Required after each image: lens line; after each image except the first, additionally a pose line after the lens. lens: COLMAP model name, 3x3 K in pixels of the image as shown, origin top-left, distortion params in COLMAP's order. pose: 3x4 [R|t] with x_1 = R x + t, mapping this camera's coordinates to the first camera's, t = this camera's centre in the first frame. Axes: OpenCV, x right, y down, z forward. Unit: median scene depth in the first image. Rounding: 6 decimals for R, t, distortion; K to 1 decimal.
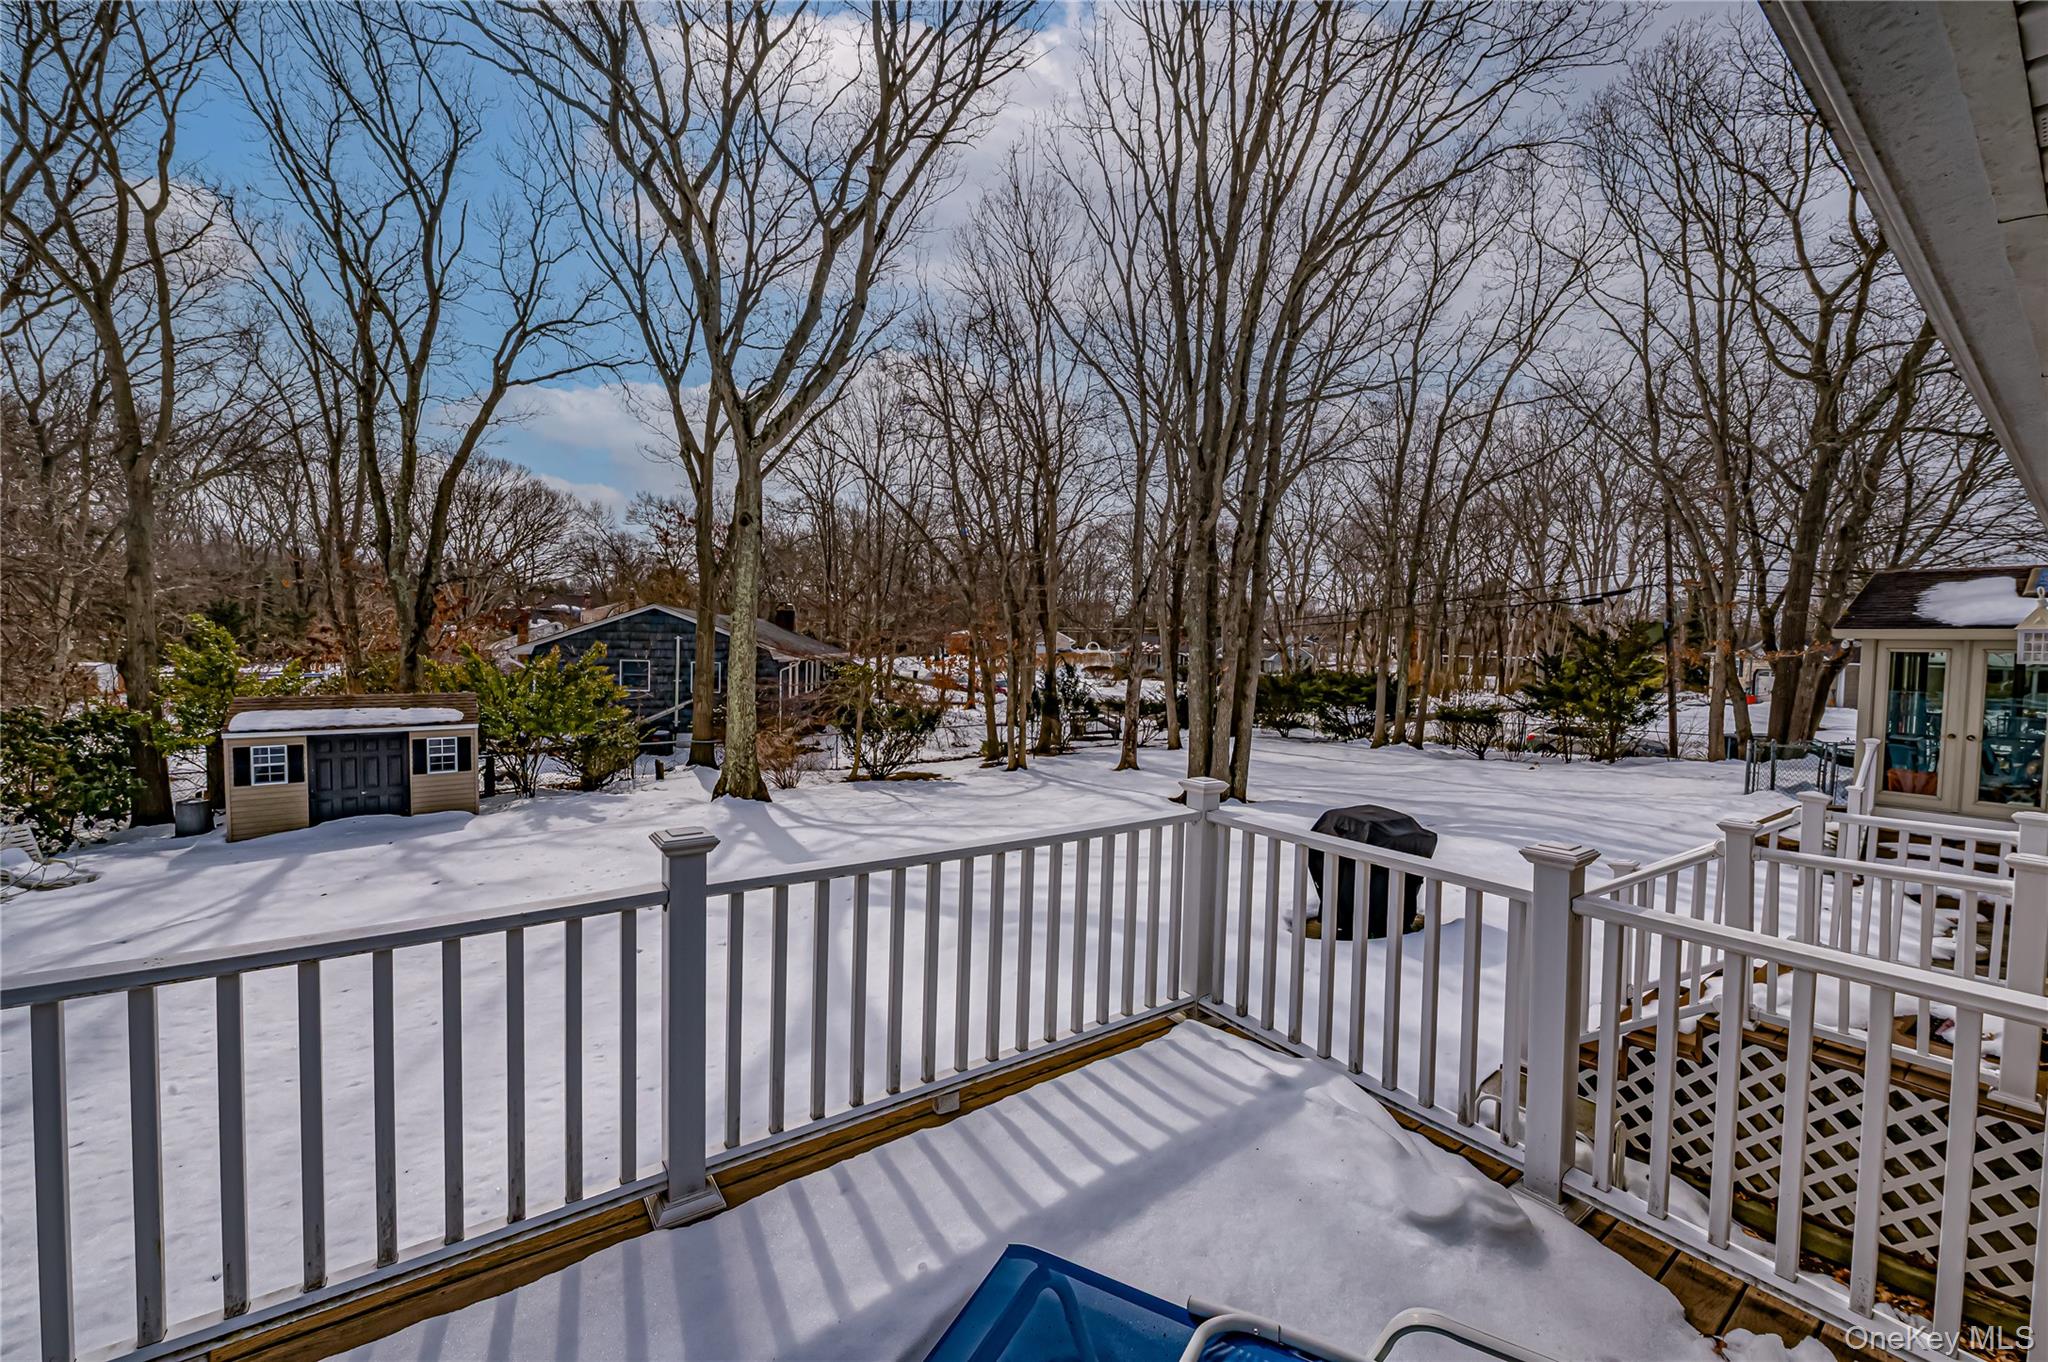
lens RADIAL K [[793.2, 0, 1035.5], [0, 793.2, 679.0], [0, 0, 1]] dist [-0.010933, 0.000390]
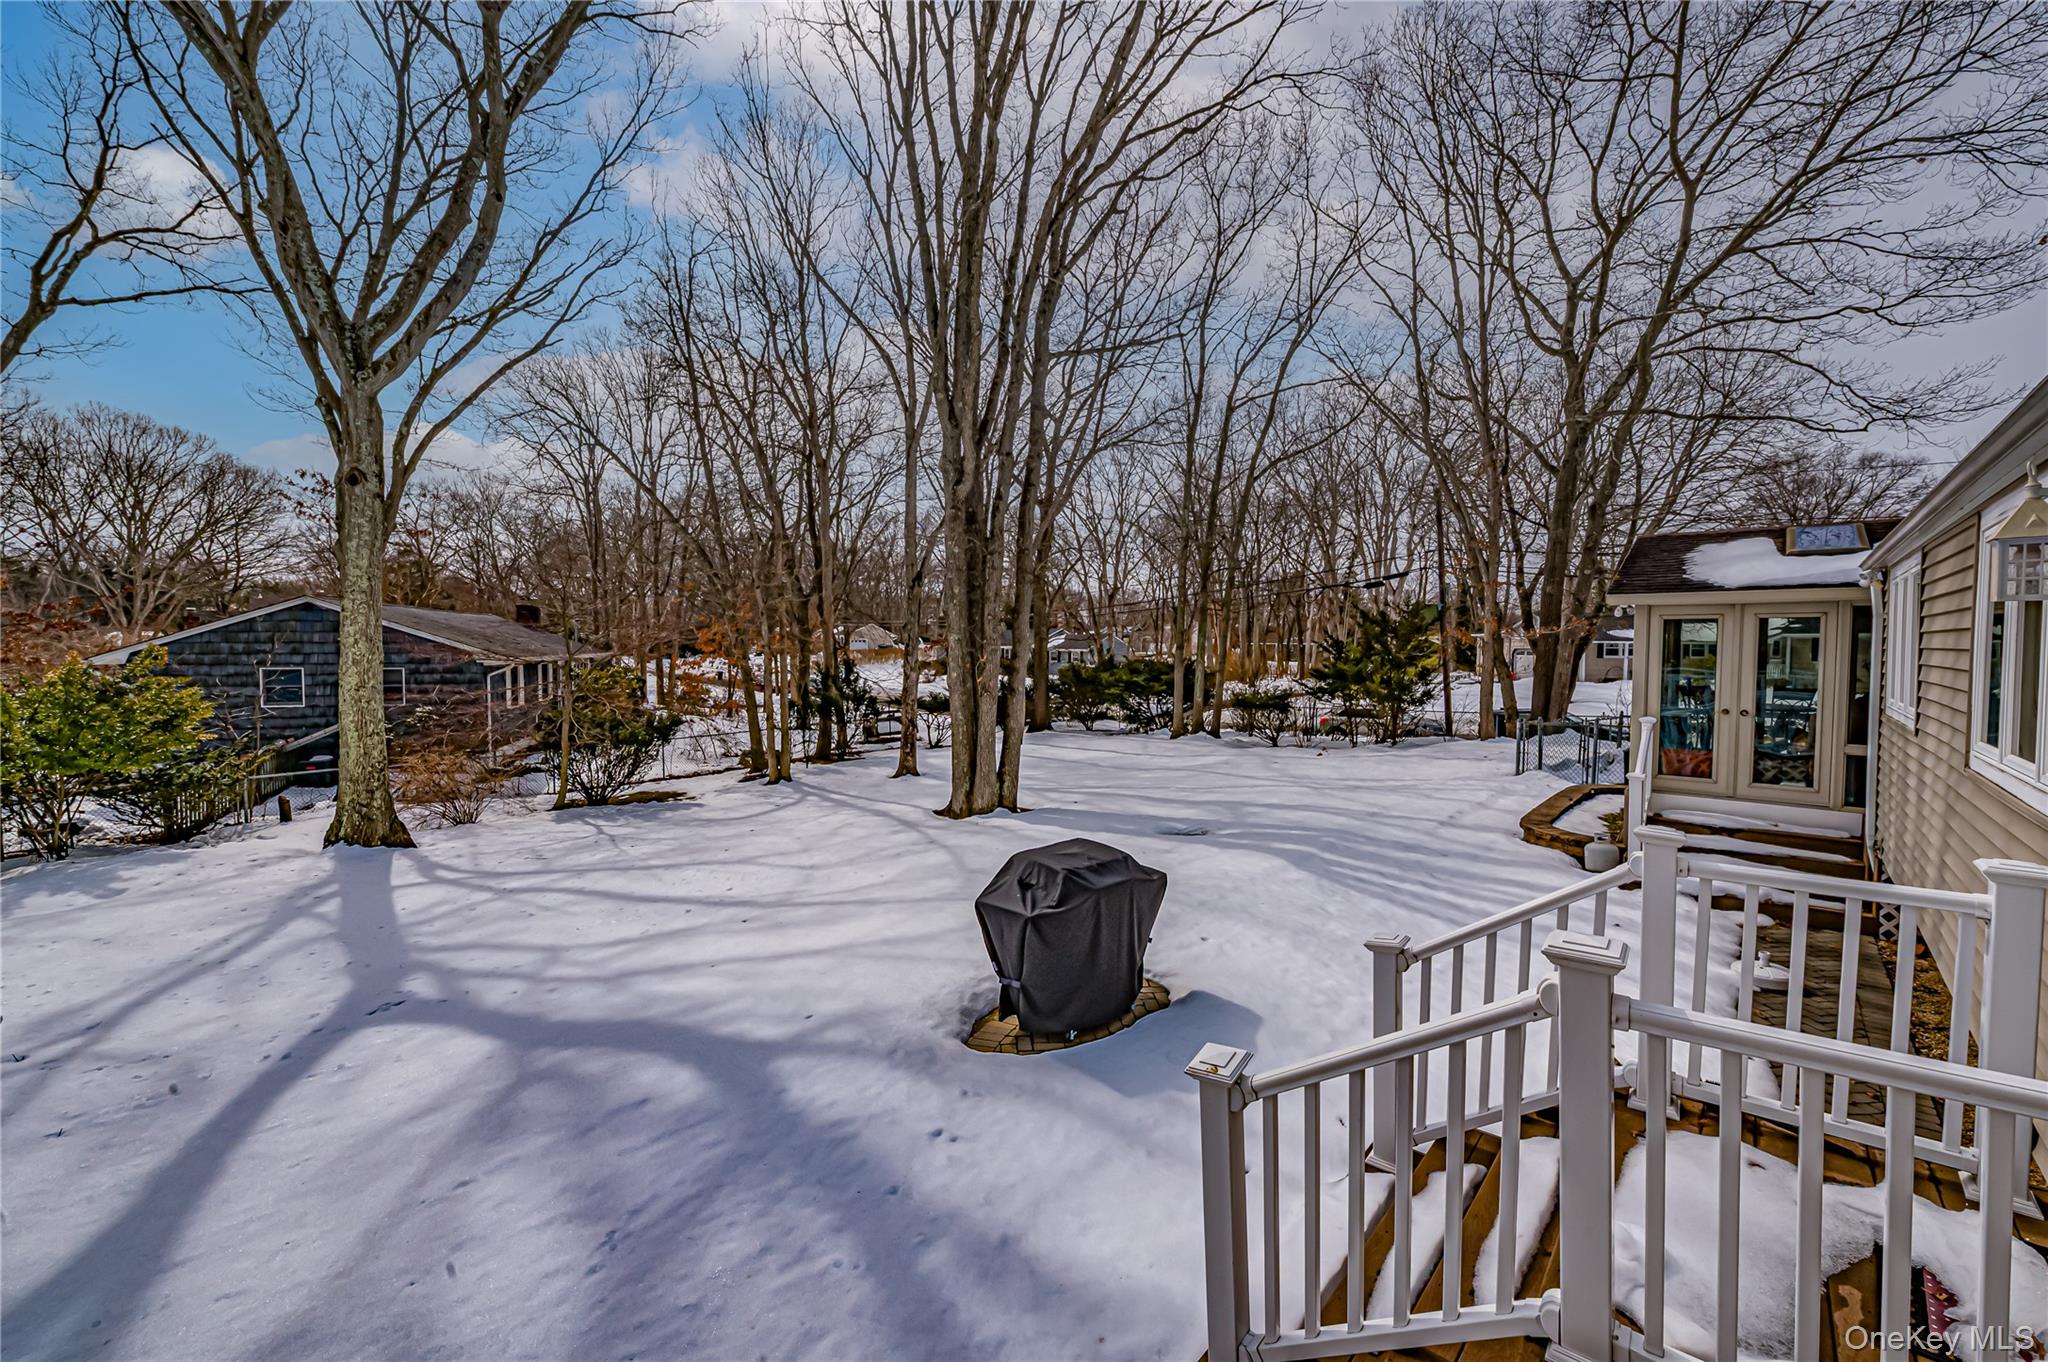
lens RADIAL K [[793.2, 0, 1025.2], [0, 793.2, 681.5], [0, 0, 1]] dist [-0.010933, 0.000390]
pose [[0.981414, -0.030195, 0.189514, 0.086472], [0.028503, 0.999526, 0.011651, 0.002061], [-0.189776, -0.006033, 0.981809, 0.108069]]
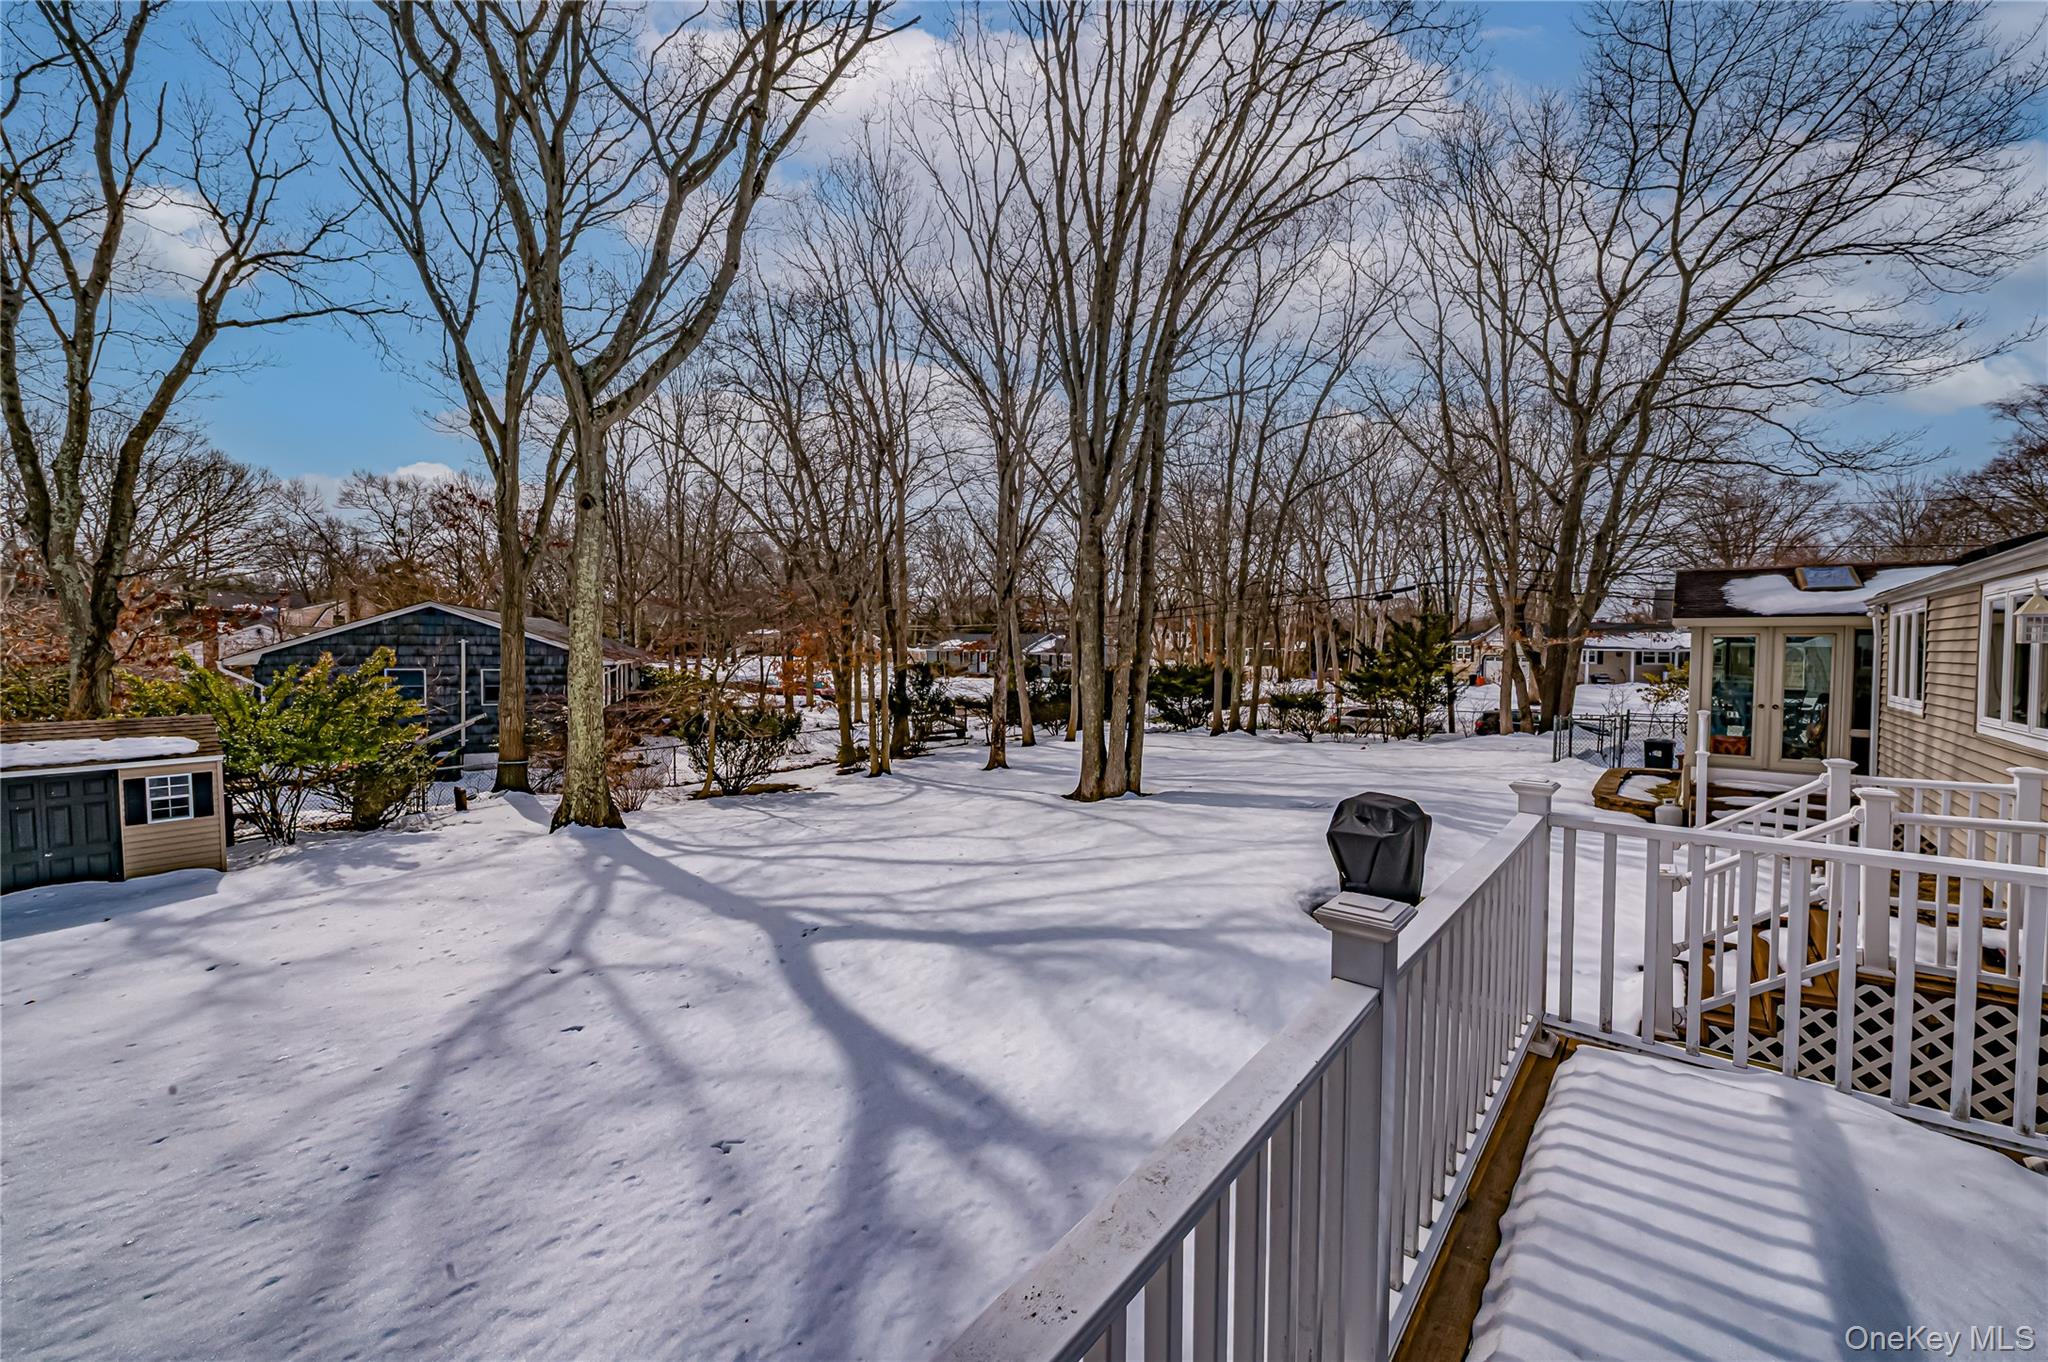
lens RADIAL K [[793.2, 0, 1024.7], [0, 793.2, 677.9], [0, 0, 1]] dist [-0.010933, 0.000390]
pose [[0.969014, -0.025635, 0.245672, -0.093640], [0.025337, 0.999669, 0.004374, -0.001784], [-0.245703, 0.001986, 0.969343, 0.040989]]
